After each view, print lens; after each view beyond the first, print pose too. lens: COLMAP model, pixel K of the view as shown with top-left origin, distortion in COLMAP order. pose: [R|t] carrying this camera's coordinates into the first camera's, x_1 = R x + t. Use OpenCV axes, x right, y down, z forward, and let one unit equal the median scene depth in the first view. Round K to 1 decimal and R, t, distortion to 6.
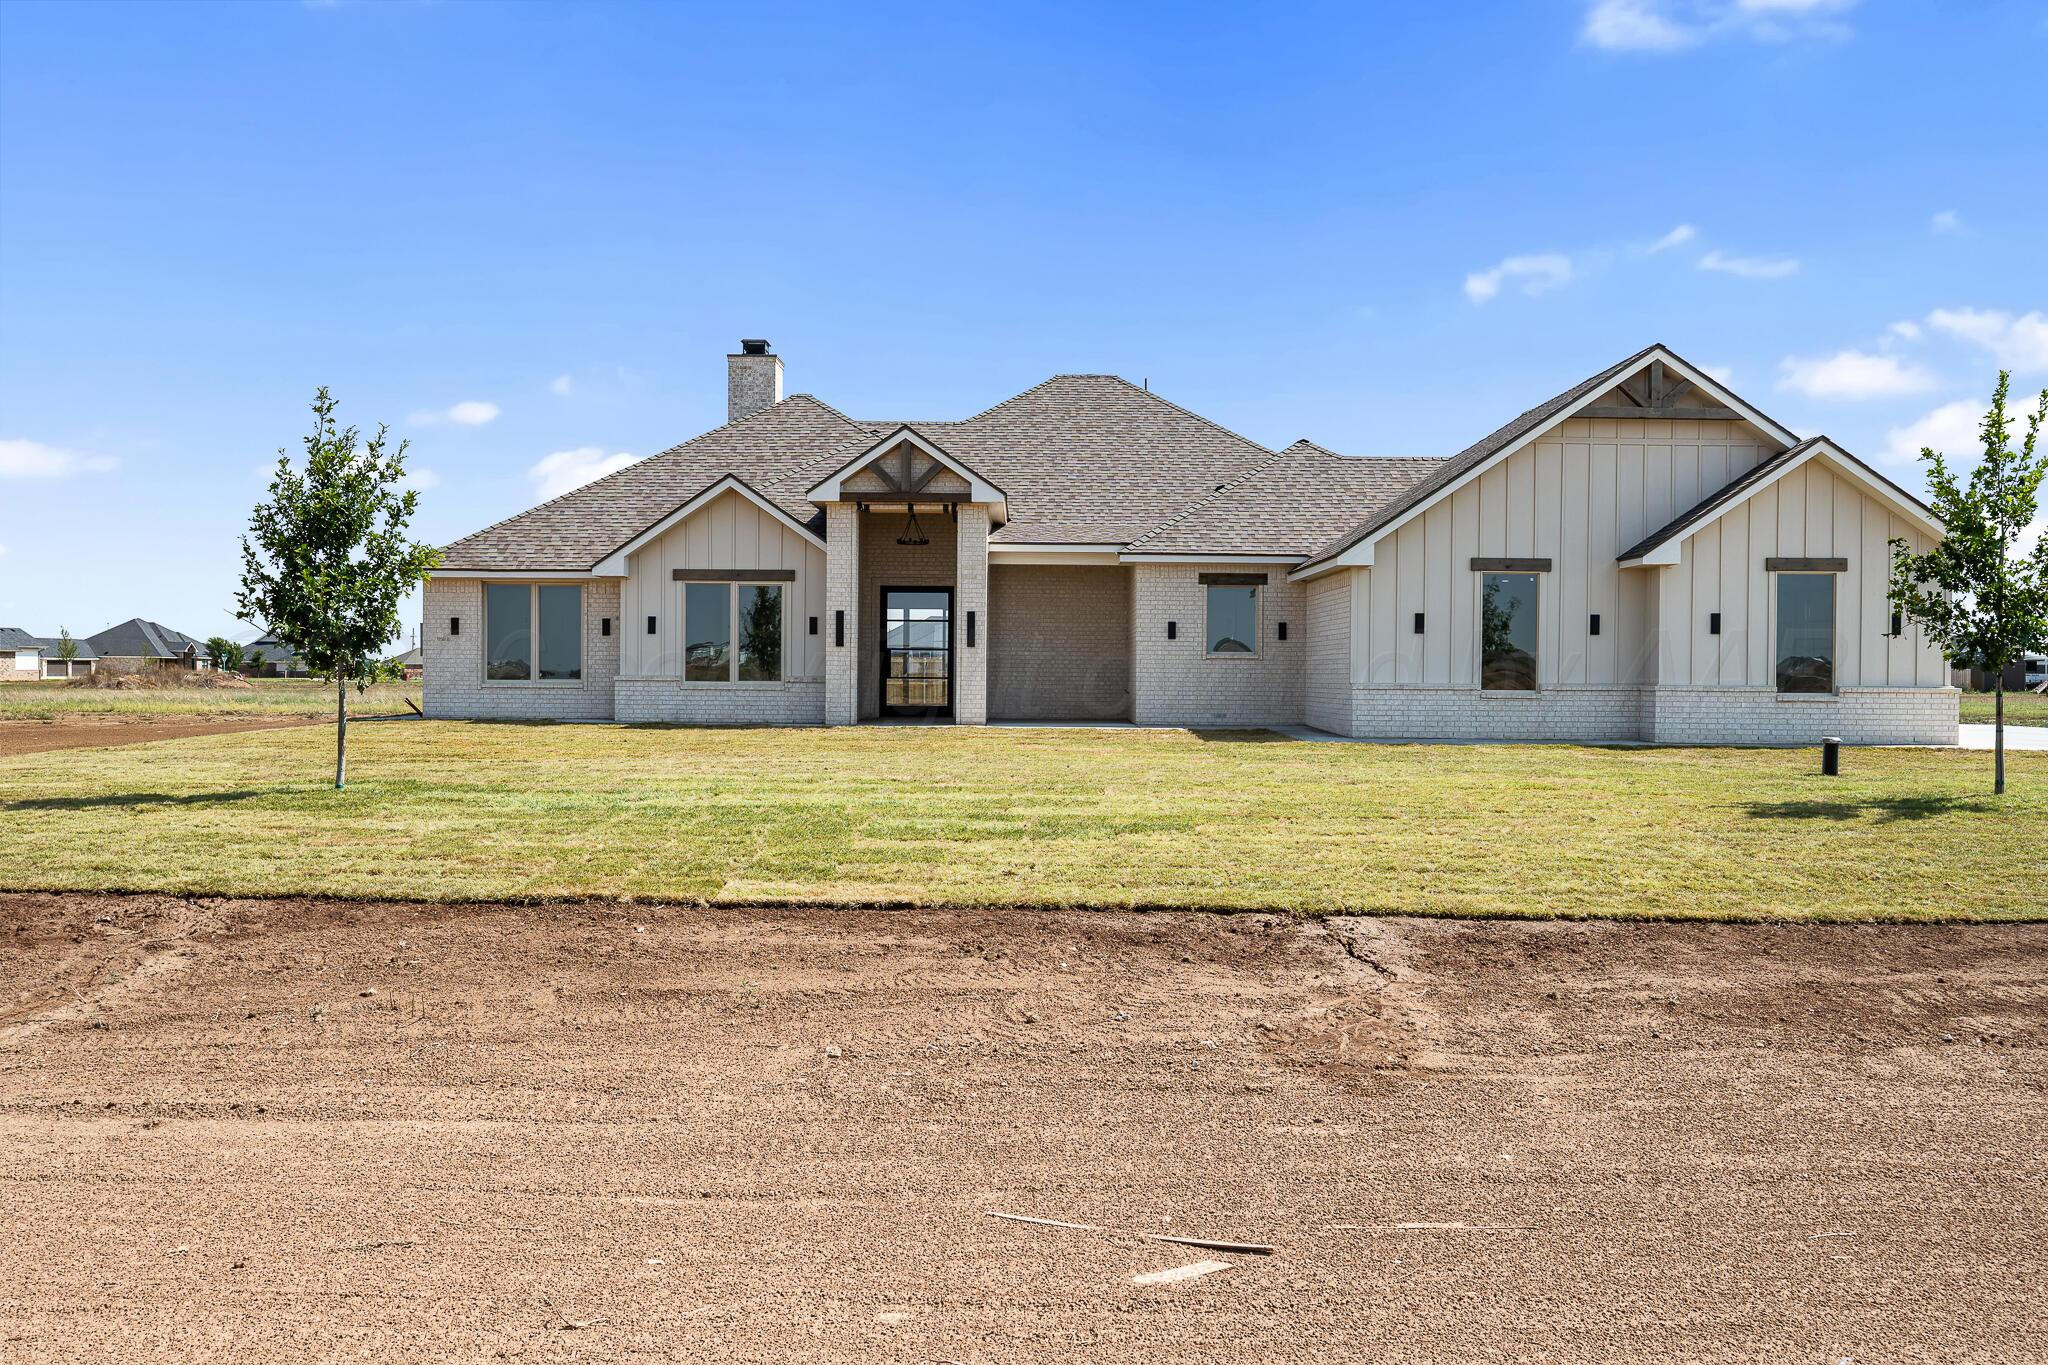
lens RADIAL K [[1776.4, 0, 1024.0], [0, 1776.4, 682.5], [0, 0, 1]] dist [-0.002837, -0.003170]
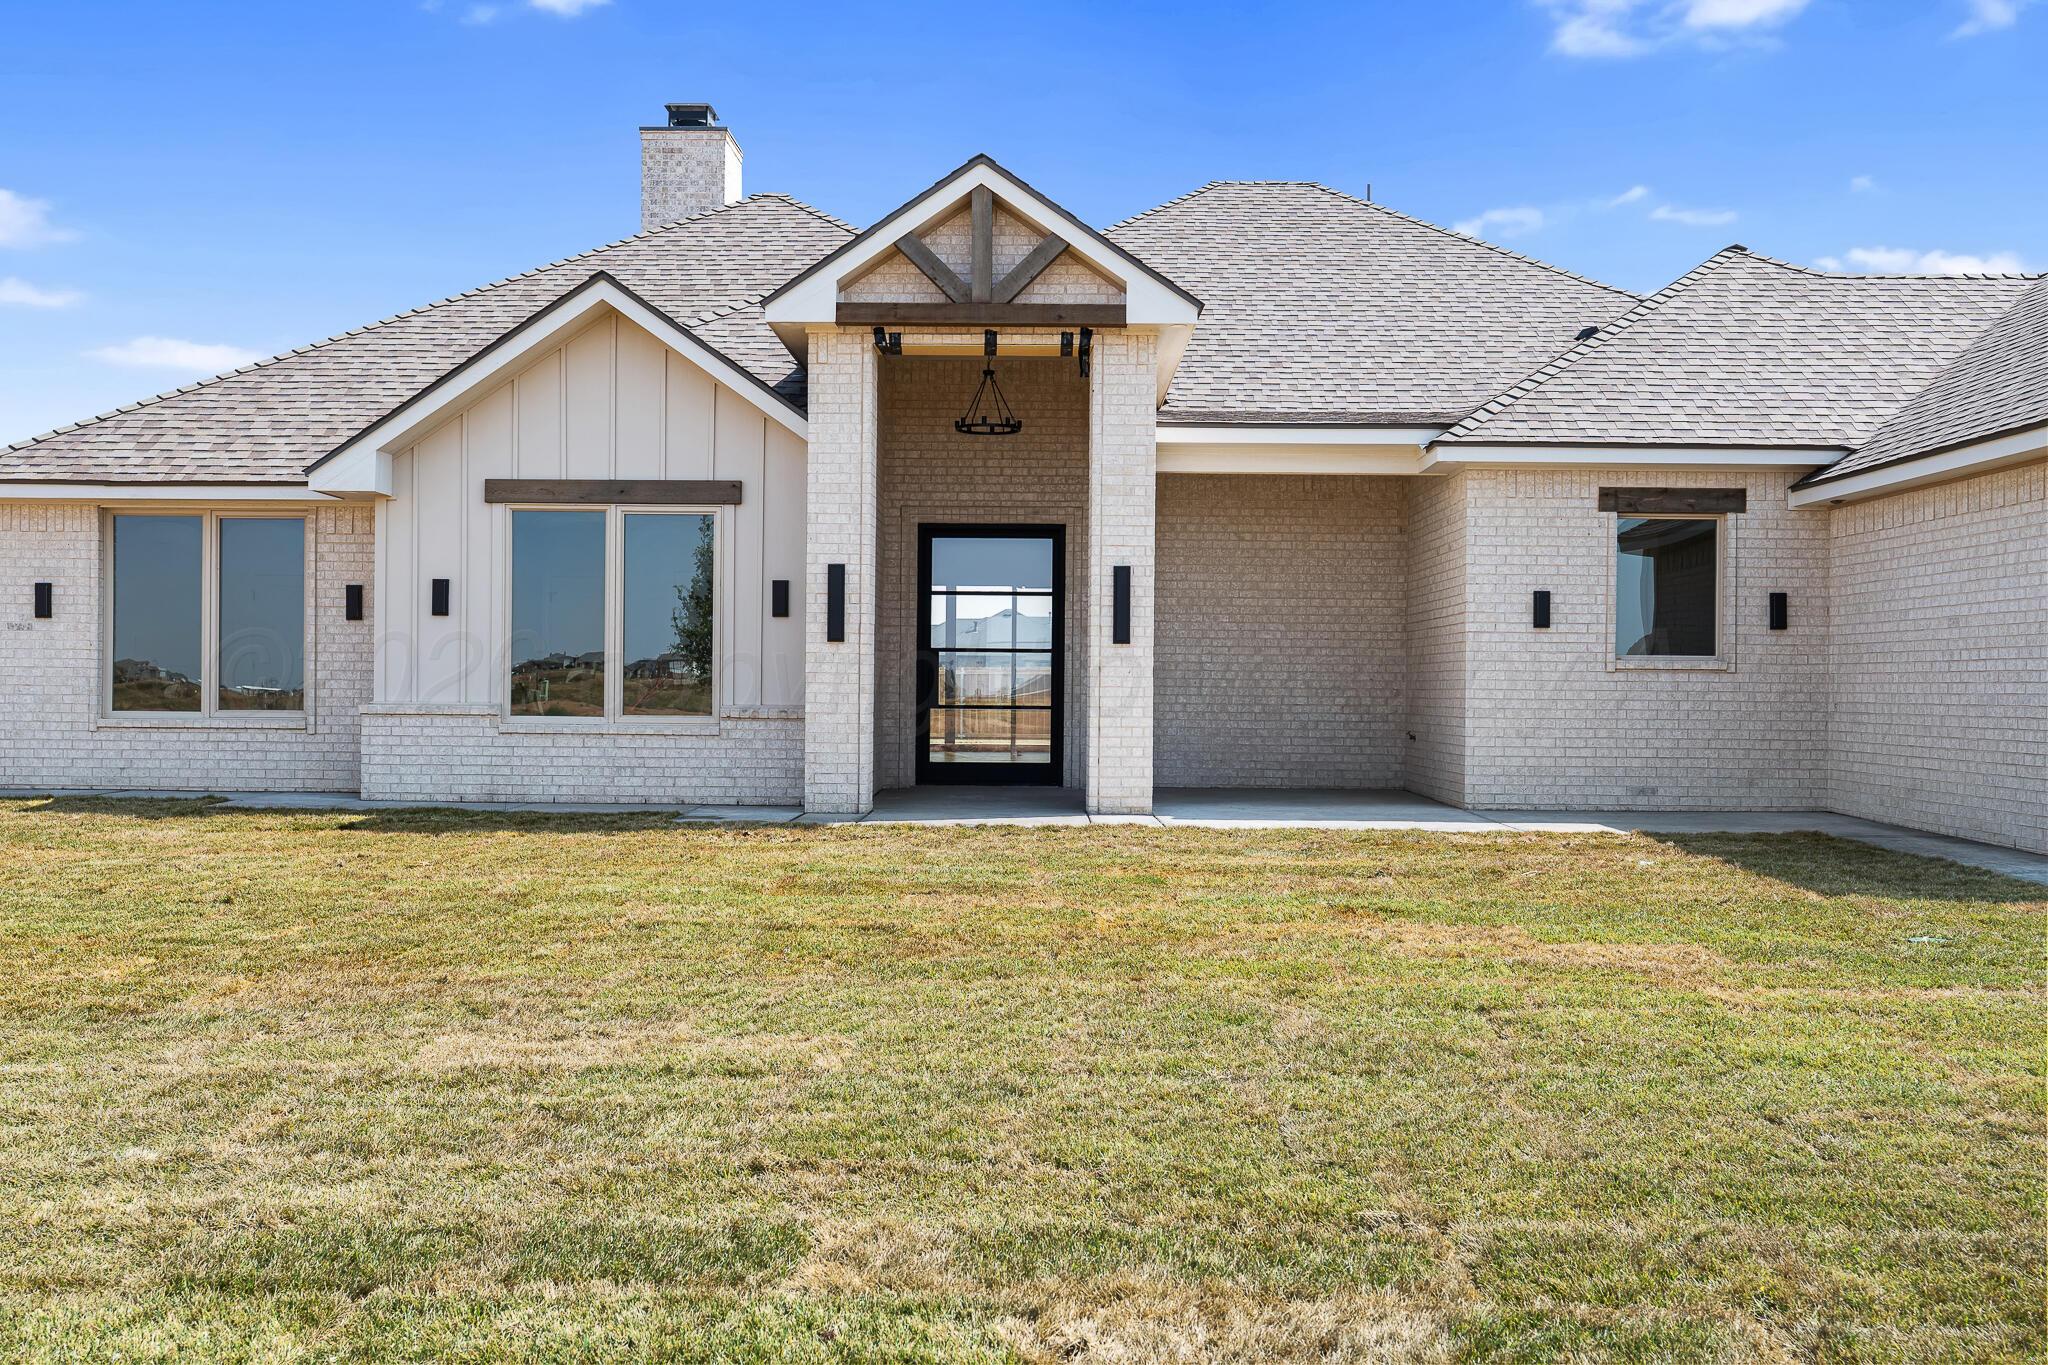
lens RADIAL K [[2146.3, 0, 1024.0], [0, 2146.3, 682.5], [0, 0, 1]] dist [0.003078, 0.003415]
pose [[0.999816, 0.001547, -0.019136, -0.043108], [-0.001682, 0.999974, -0.007028, -0.005831], [0.019125, 0.007059, 0.999792, 0.432693]]
